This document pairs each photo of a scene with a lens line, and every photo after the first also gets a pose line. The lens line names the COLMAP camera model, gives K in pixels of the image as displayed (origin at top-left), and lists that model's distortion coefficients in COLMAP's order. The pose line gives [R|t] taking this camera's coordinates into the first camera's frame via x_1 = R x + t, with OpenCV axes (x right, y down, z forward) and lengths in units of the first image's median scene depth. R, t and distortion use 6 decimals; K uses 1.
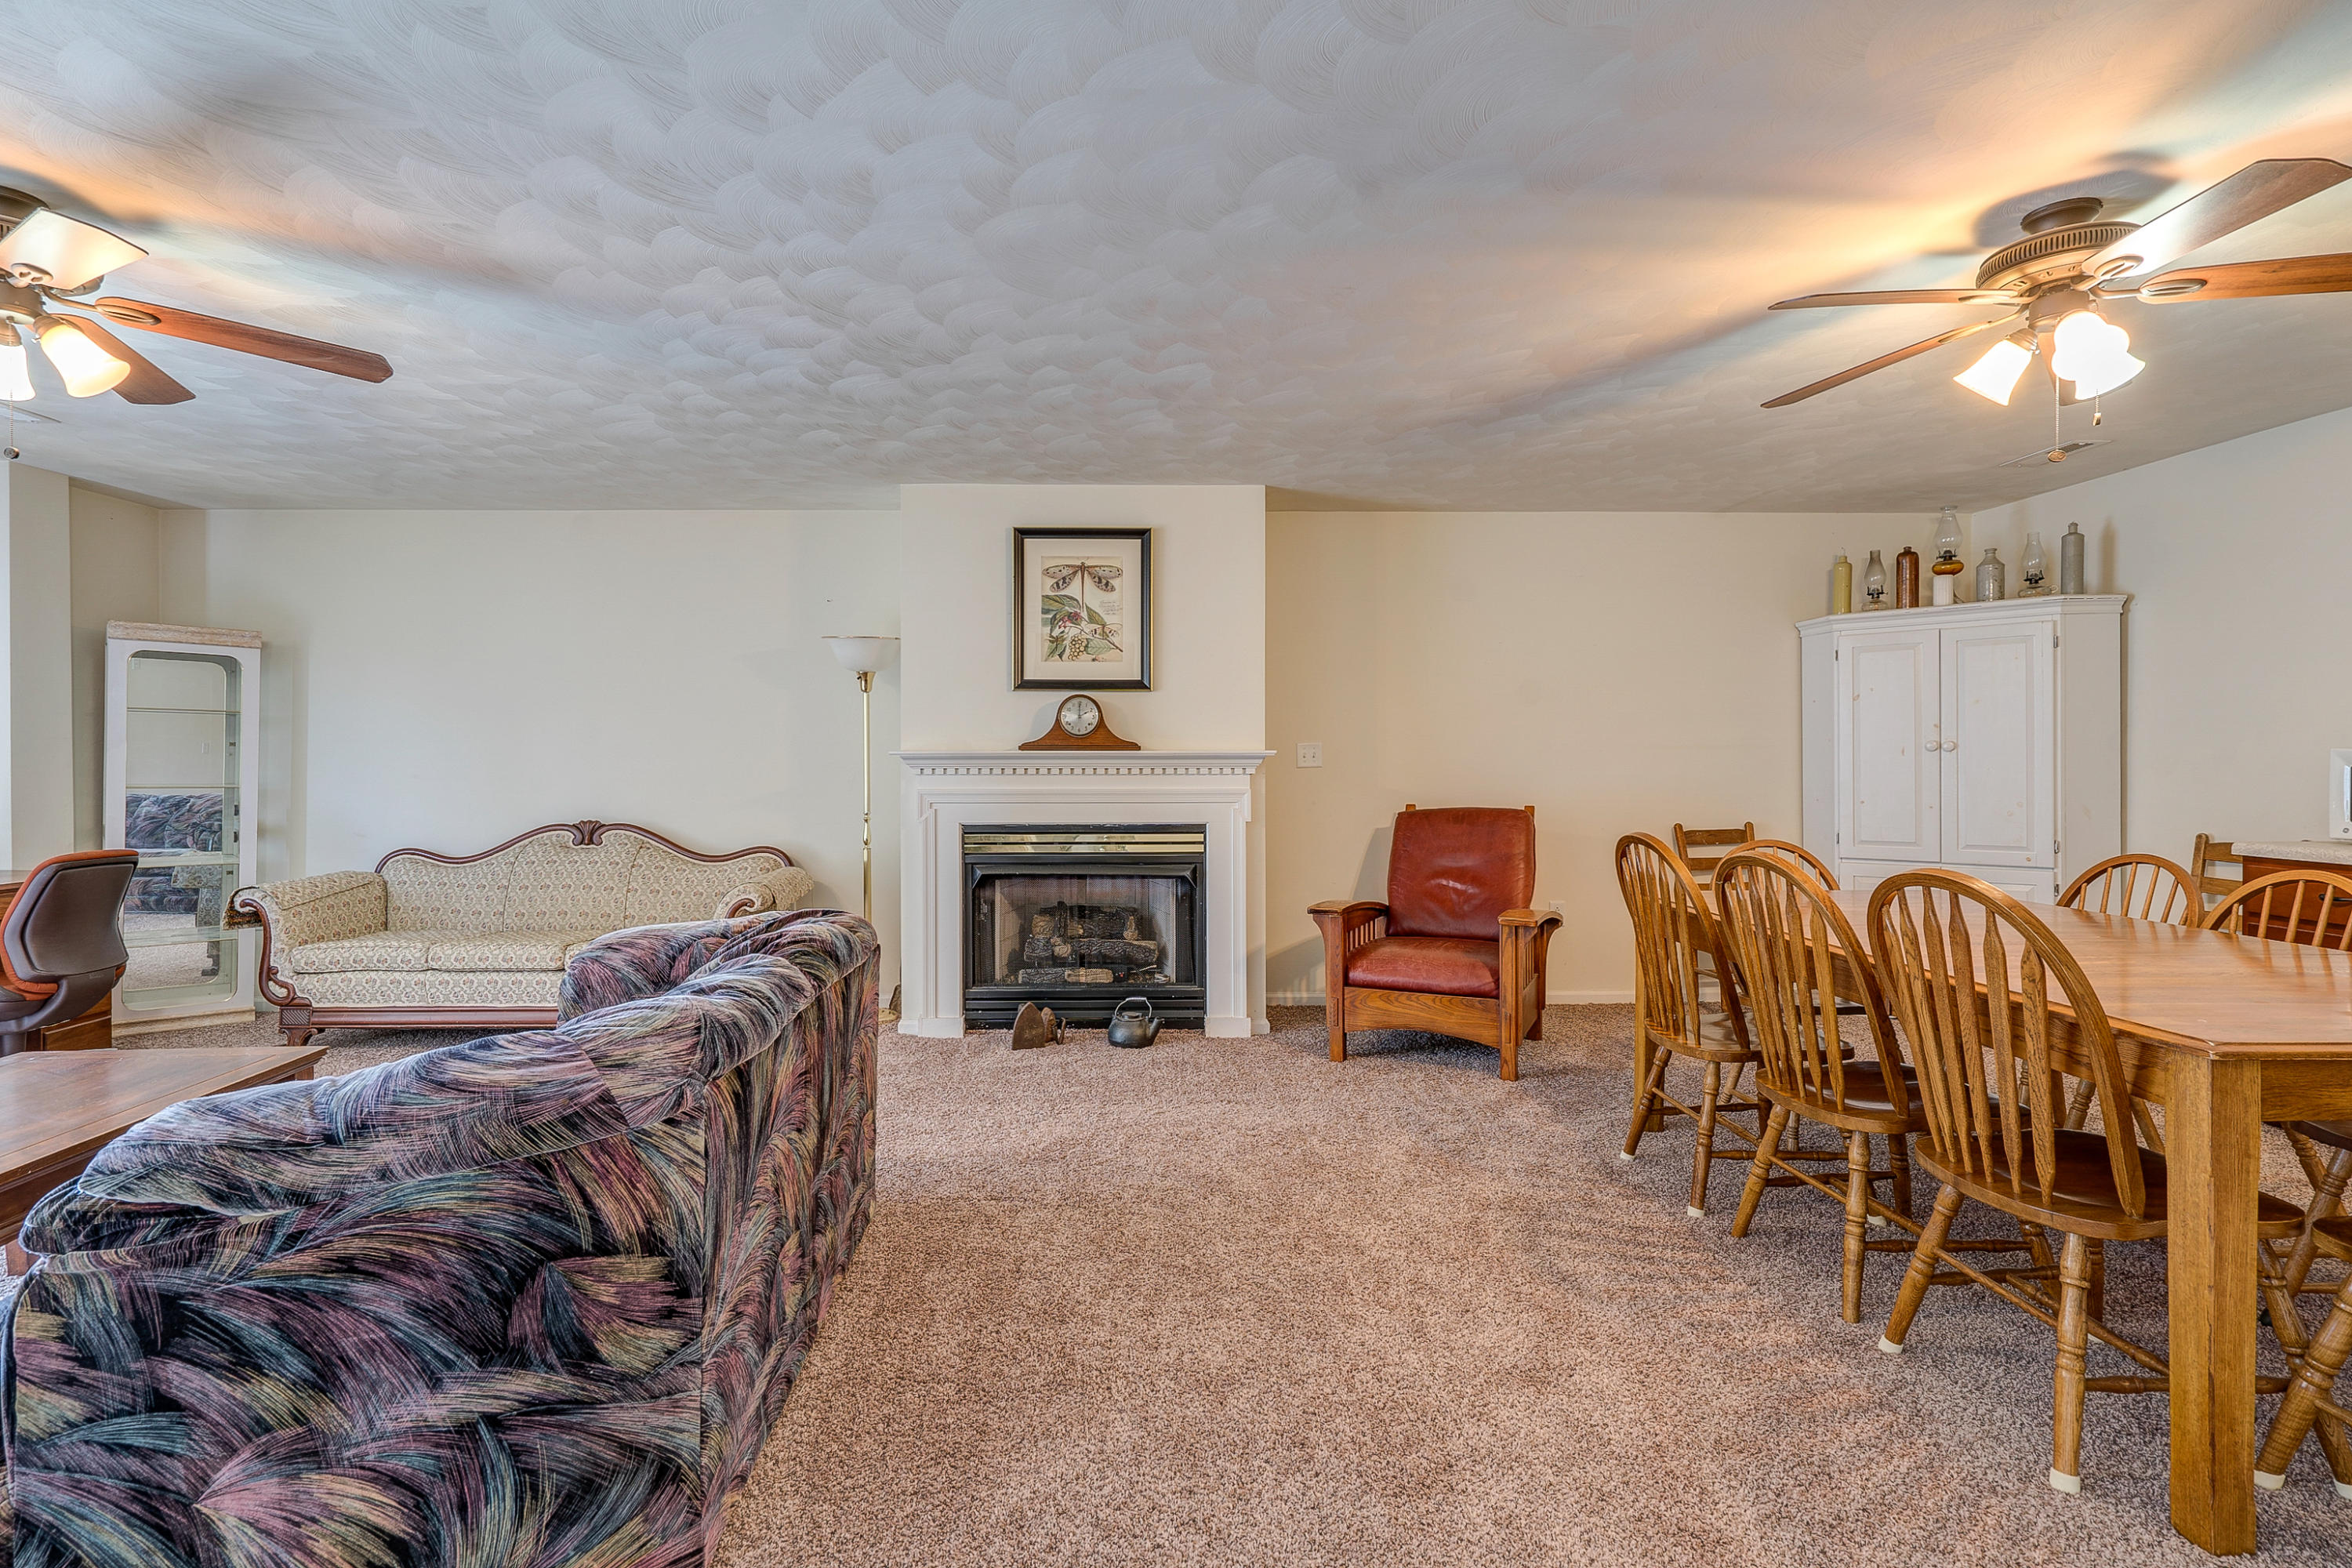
lens RADIAL K [[1099.6, 0, 1183.1], [0, 1099.6, 773.4], [0, 0, 1]] dist [0.001419, 0.000687]
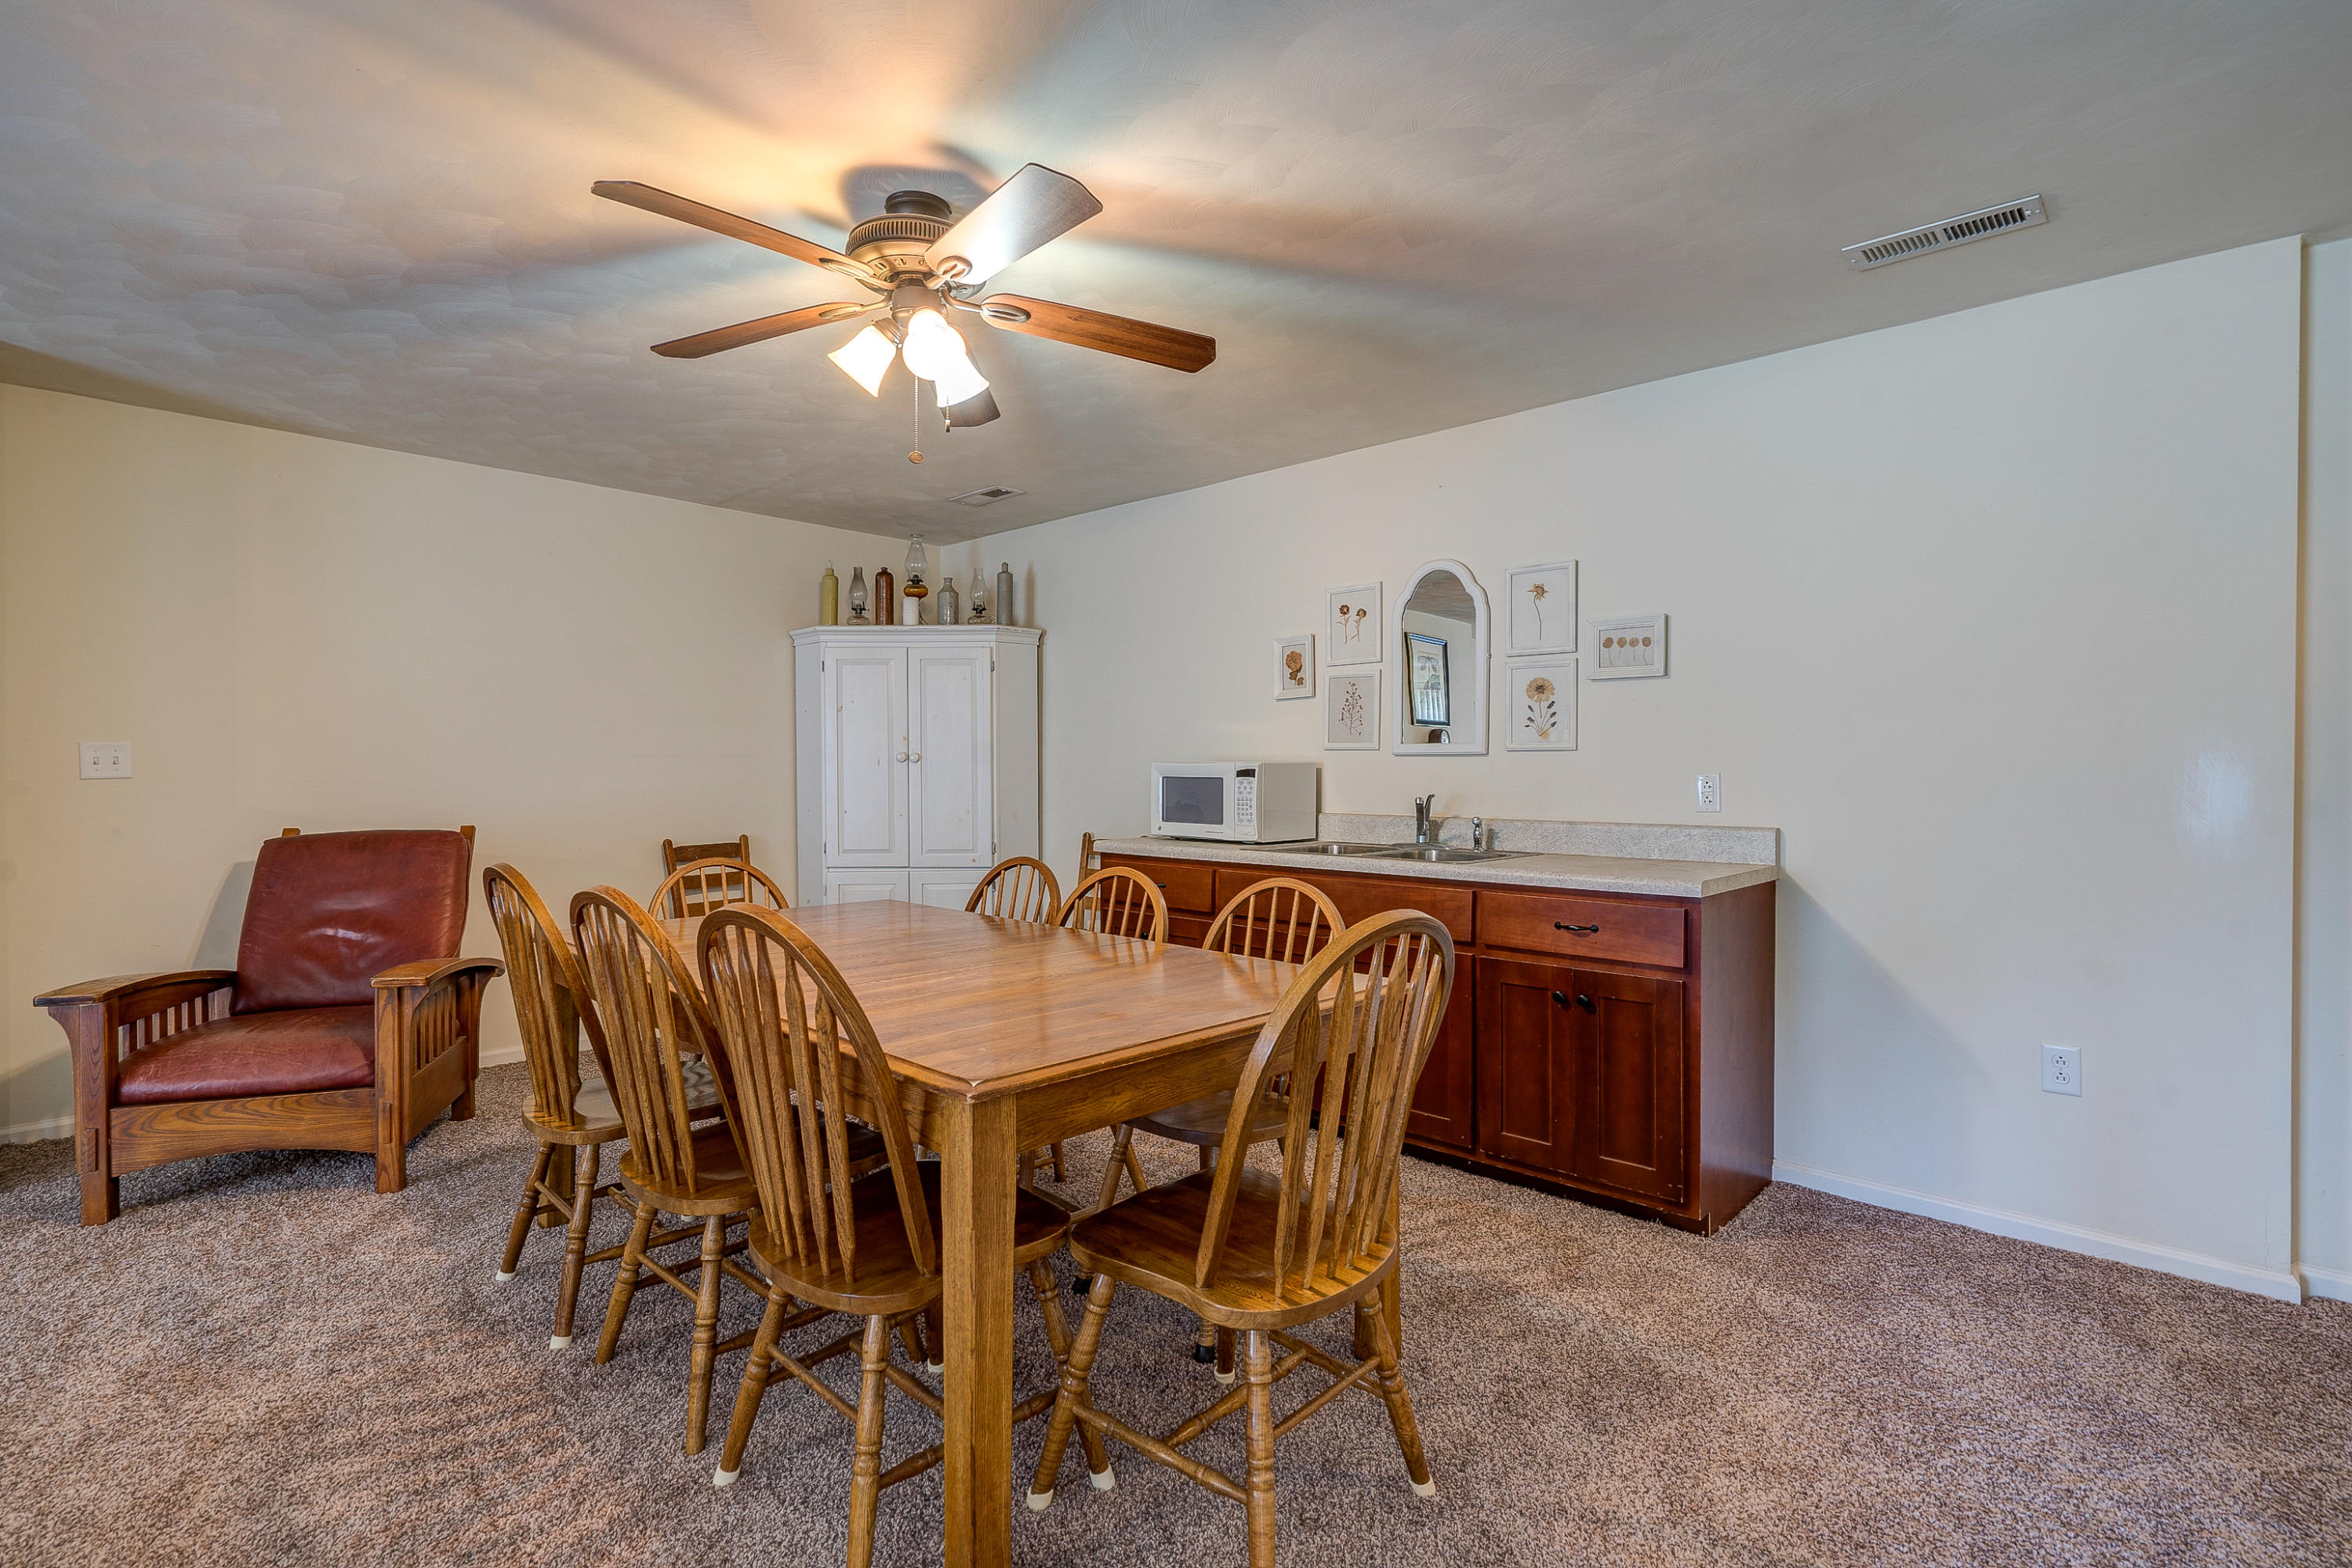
lens RADIAL K [[1099.6, 0, 1170.4], [0, 1099.6, 787.6], [0, 0, 1]] dist [0.001419, 0.000687]
pose [[0.708456, -0.007140, 0.705719, 0.188486], [0.003994, 0.999973, 0.006108, -0.002297], [-0.705744, -0.001508, 0.708465, 0.110500]]
